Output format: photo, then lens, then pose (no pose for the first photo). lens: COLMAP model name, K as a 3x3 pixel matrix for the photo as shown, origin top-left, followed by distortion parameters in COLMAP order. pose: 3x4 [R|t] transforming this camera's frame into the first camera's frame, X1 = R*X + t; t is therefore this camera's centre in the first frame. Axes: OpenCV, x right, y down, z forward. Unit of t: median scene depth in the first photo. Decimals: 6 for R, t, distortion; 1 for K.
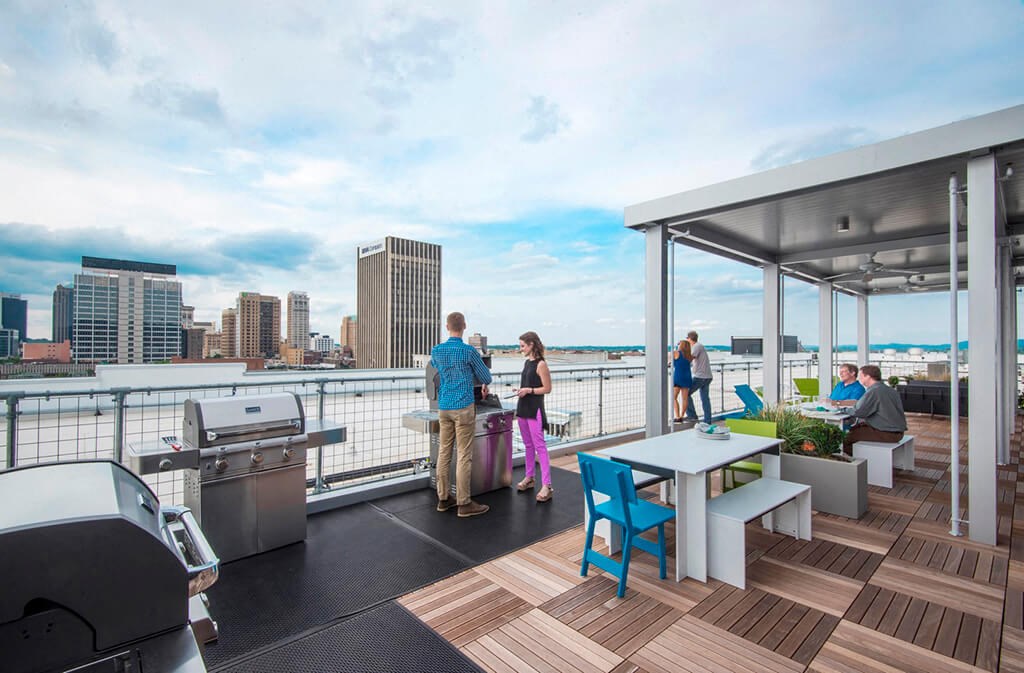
lens RADIAL K [[459.9, 0, 506.1], [0, 459.9, 346.0], [0, 0, 1]] dist [-0.003678, -0.001461]
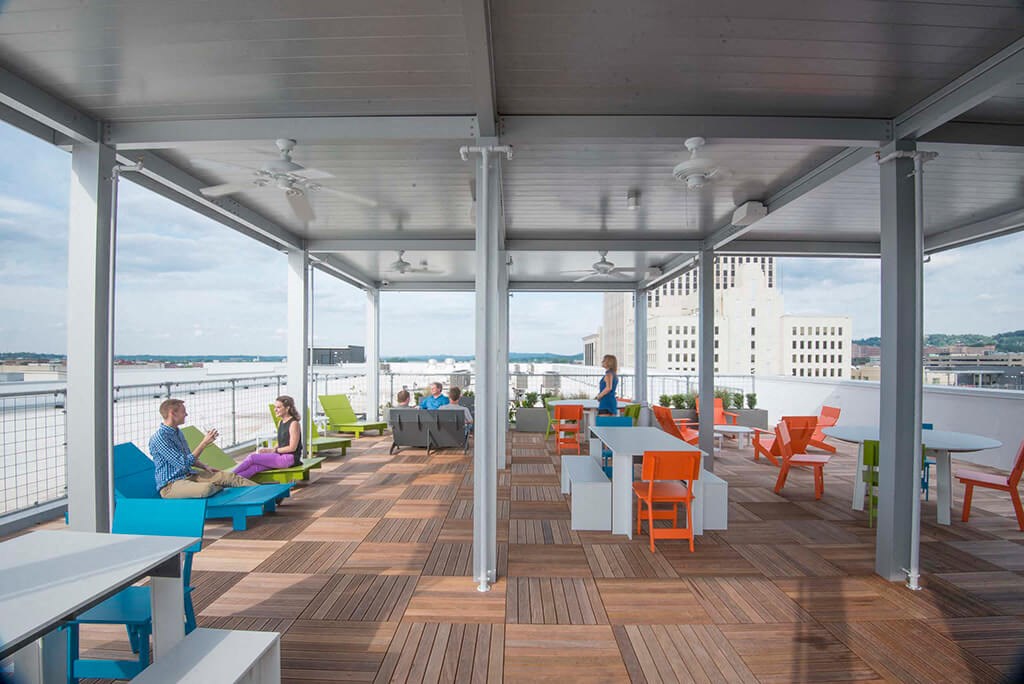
lens RADIAL K [[886.6, 0, 511.3], [0, 886.6, 344.8], [0, 0, 1]] dist [-0.004109, -0.001669]
pose [[0.663324, 0.012969, 0.748220, -0.838092], [-0.006109, 0.999910, -0.011916, -0.006244], [-0.748308, 0.003333, 0.663343, -0.733860]]
